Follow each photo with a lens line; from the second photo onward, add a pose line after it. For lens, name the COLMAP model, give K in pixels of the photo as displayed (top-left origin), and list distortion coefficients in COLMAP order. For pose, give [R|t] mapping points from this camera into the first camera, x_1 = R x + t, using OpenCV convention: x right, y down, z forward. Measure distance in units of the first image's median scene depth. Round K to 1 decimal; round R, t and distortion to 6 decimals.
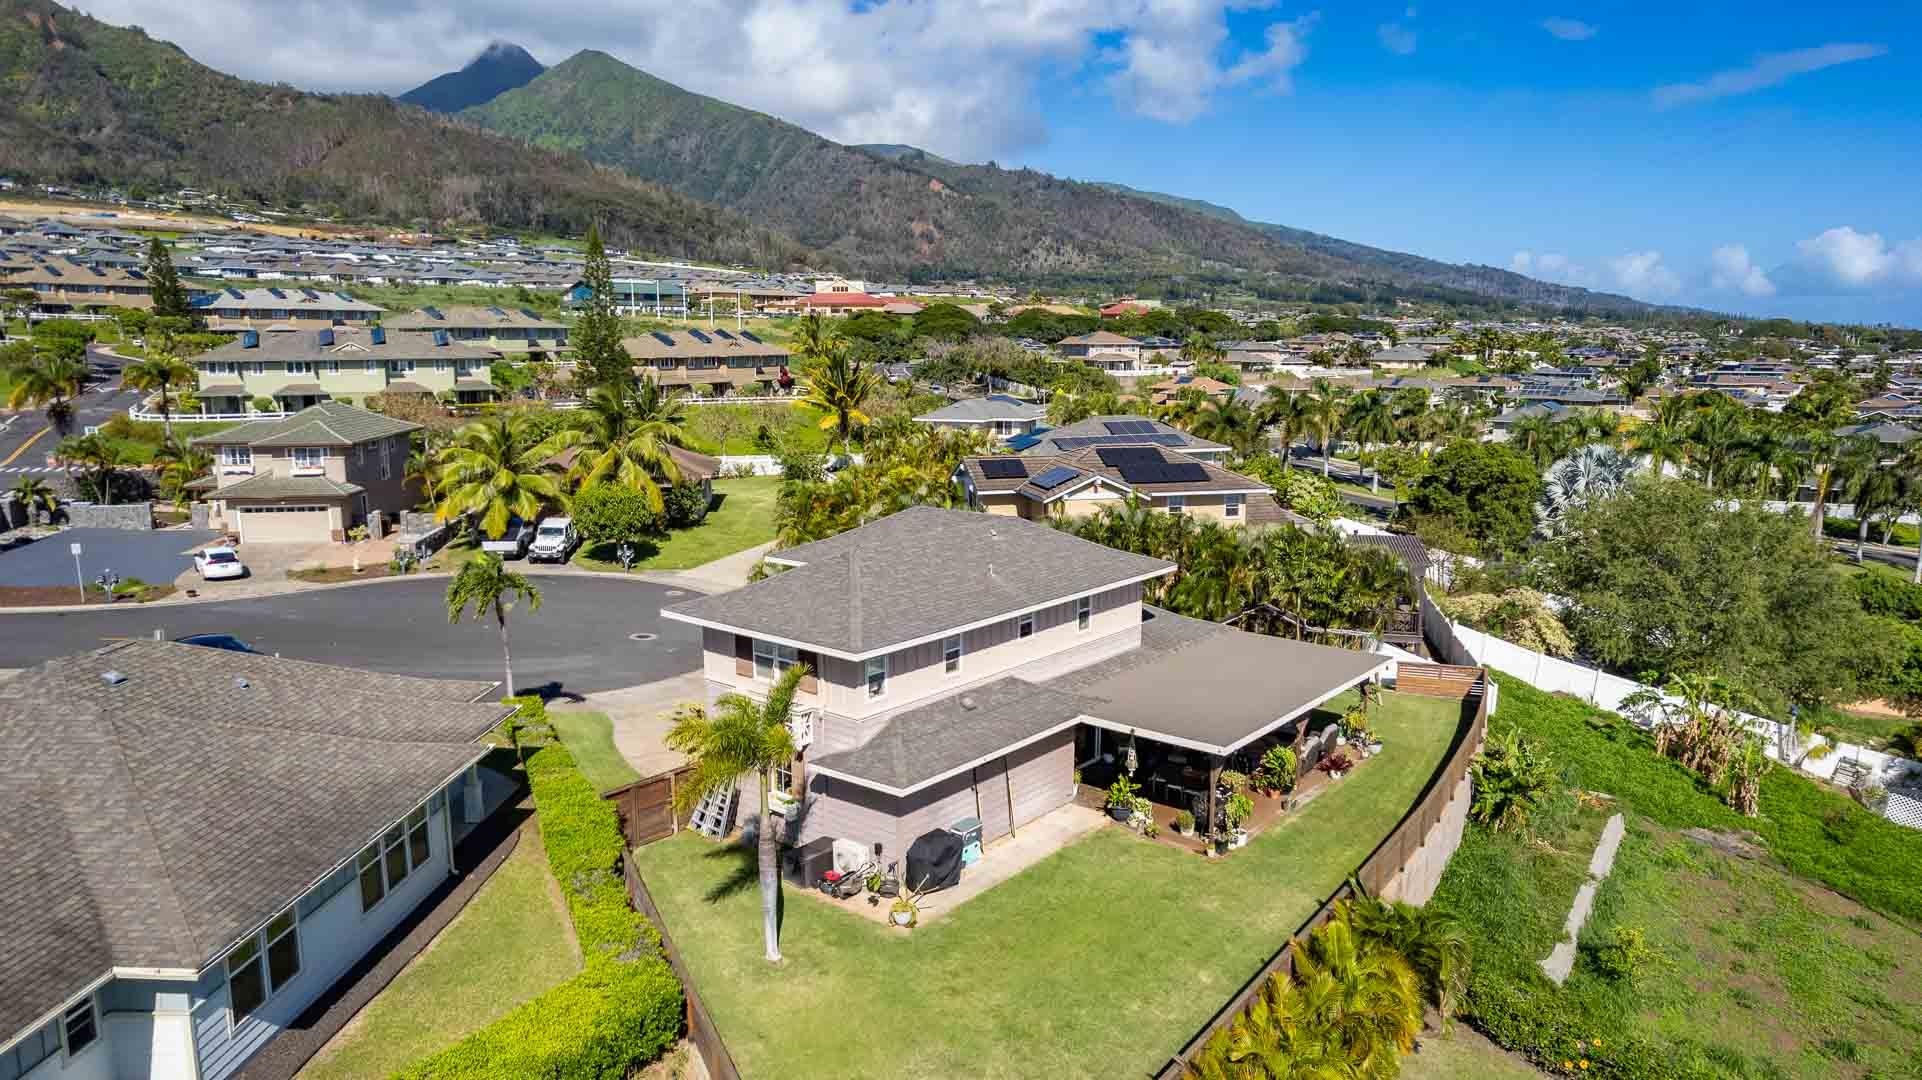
lens RADIAL K [[1251.4, 0, 961.0], [0, 1251.4, 540.0], [0, 0, 1]] dist [-0.065824, 0.086384]
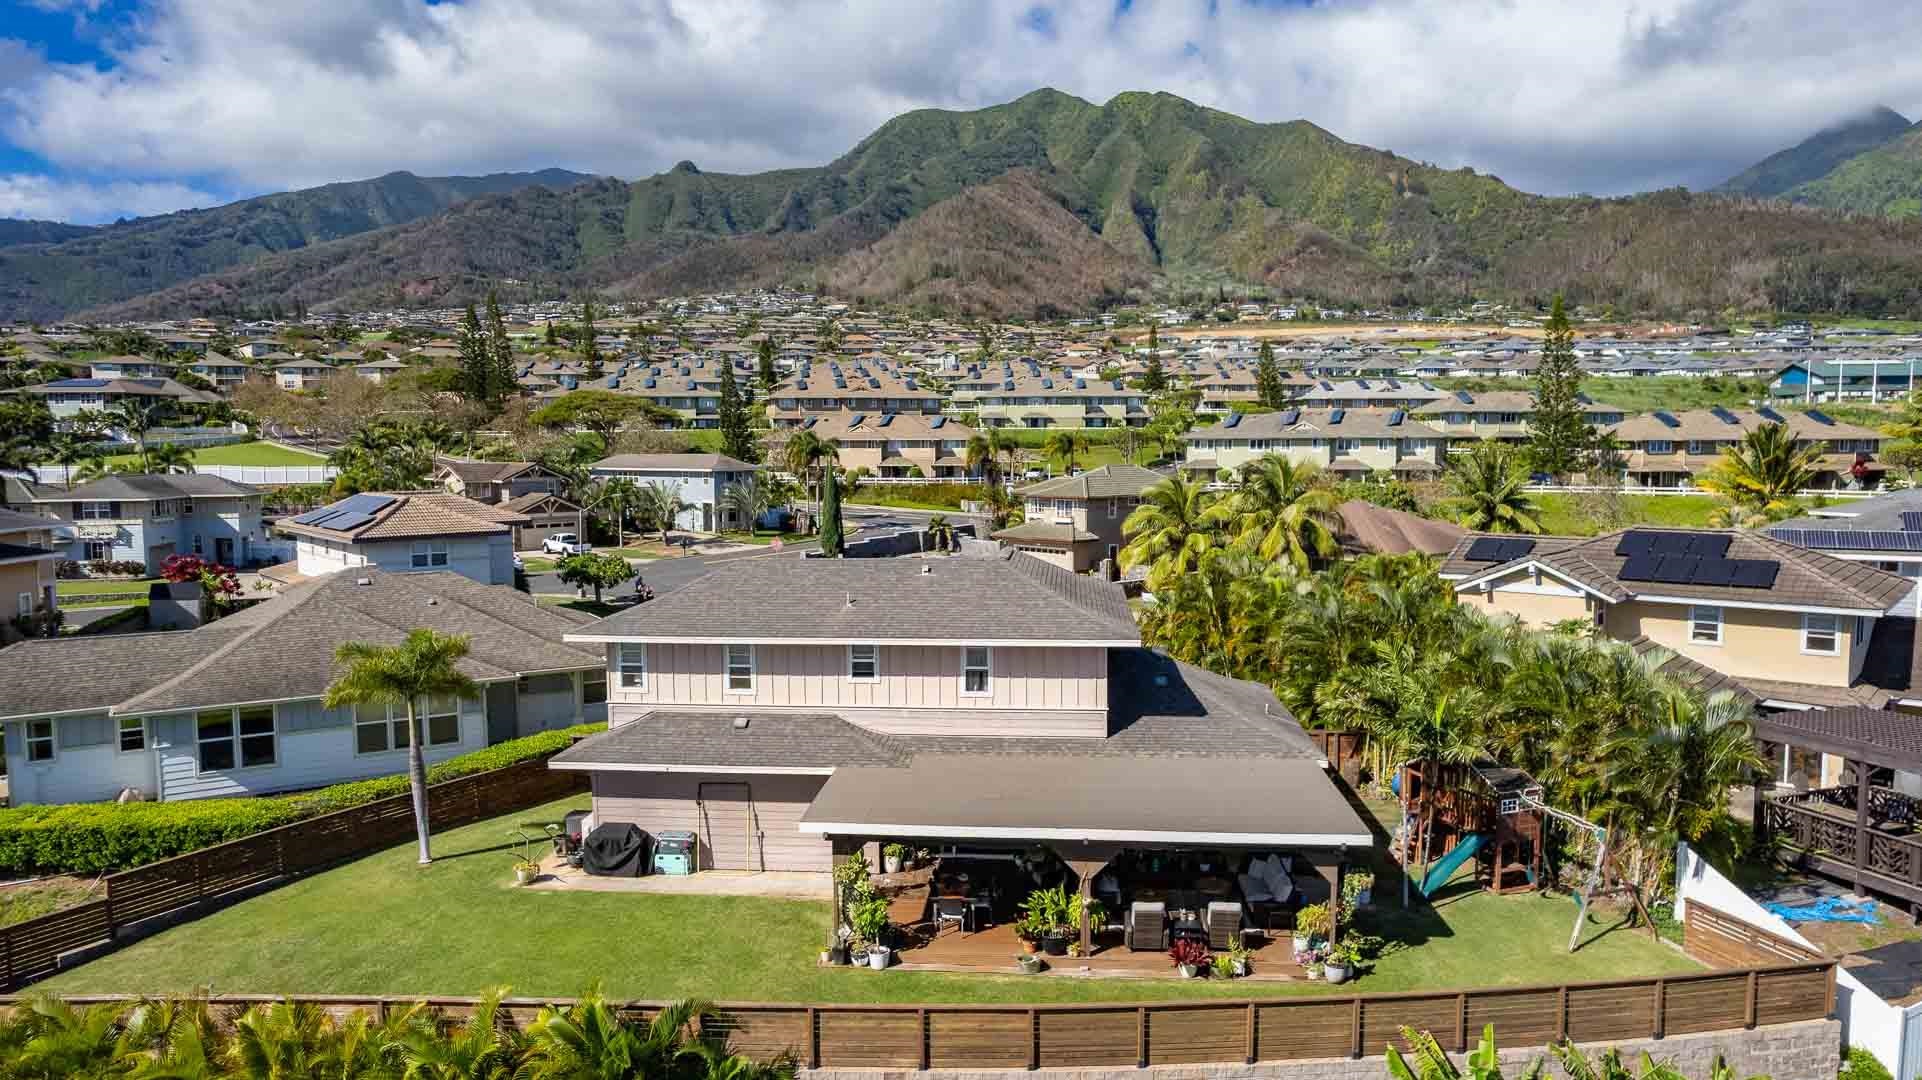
lens RADIAL K [[1251.4, 0, 961.0], [0, 1251.4, 540.0], [0, 0, 1]] dist [-0.065824, 0.086384]
pose [[0.559731, 0.063013, -0.826275, 0.096554], [-0.129861, 0.991455, -0.012360, -0.002222], [0.818436, 0.114219, 0.563132, 0.062324]]
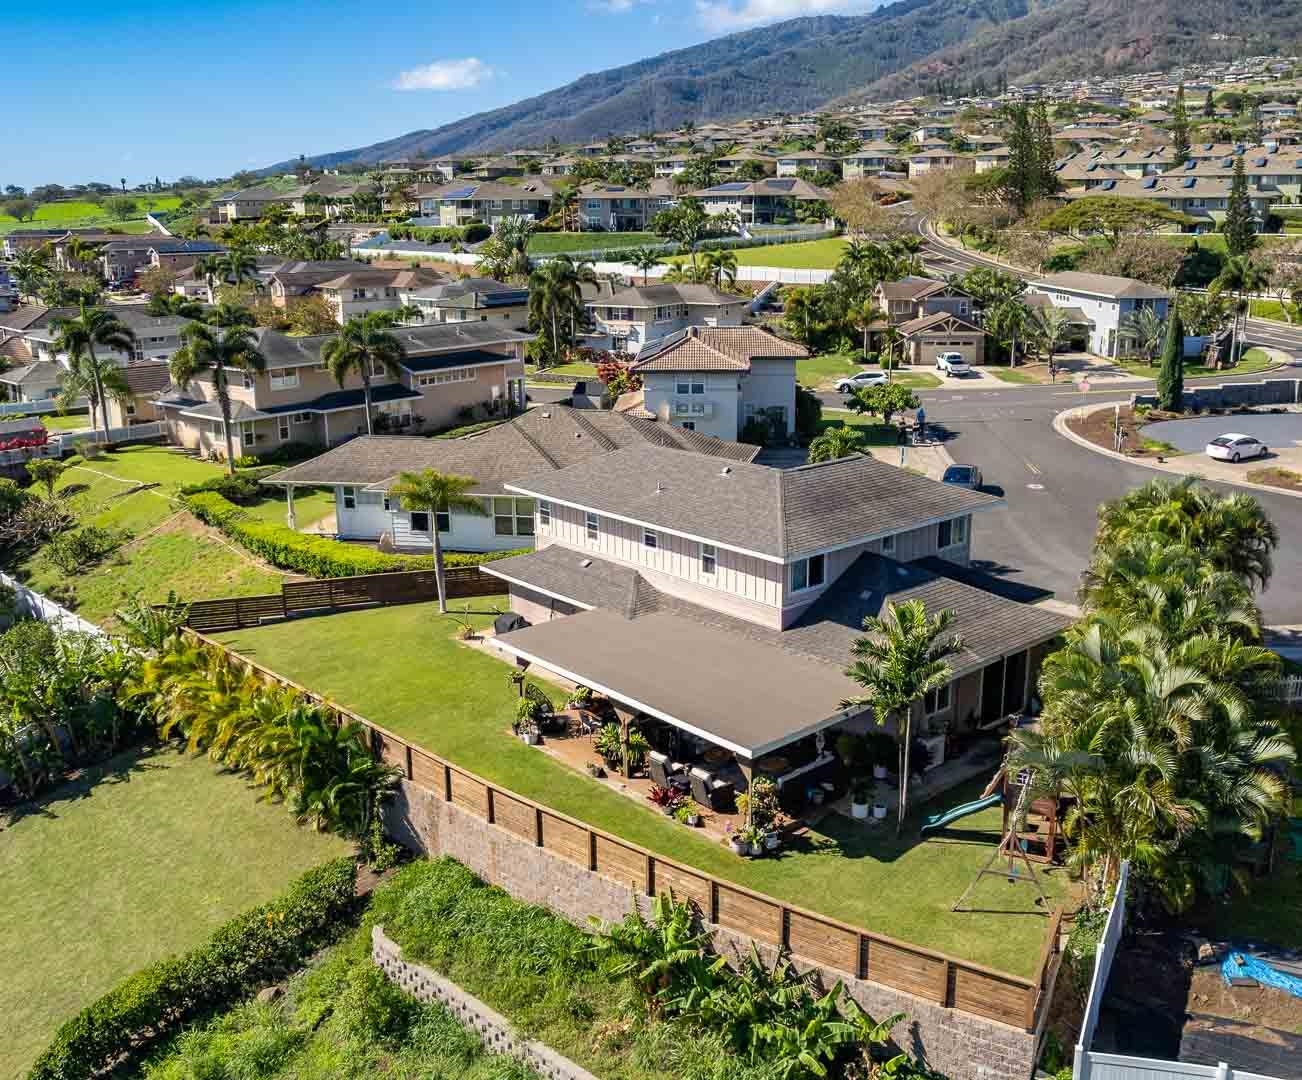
lens RADIAL K [[1250.0, 0, 651.0], [0, 1250.0, 540.0], [0, 0, 1]] dist [-0.064222, 0.026211]
pose [[-0.164761, 0.251631, -0.953696, 0.139765], [-0.151394, 0.949000, 0.276548, -0.030609], [0.974645, 0.189948, -0.118263, 0.132531]]
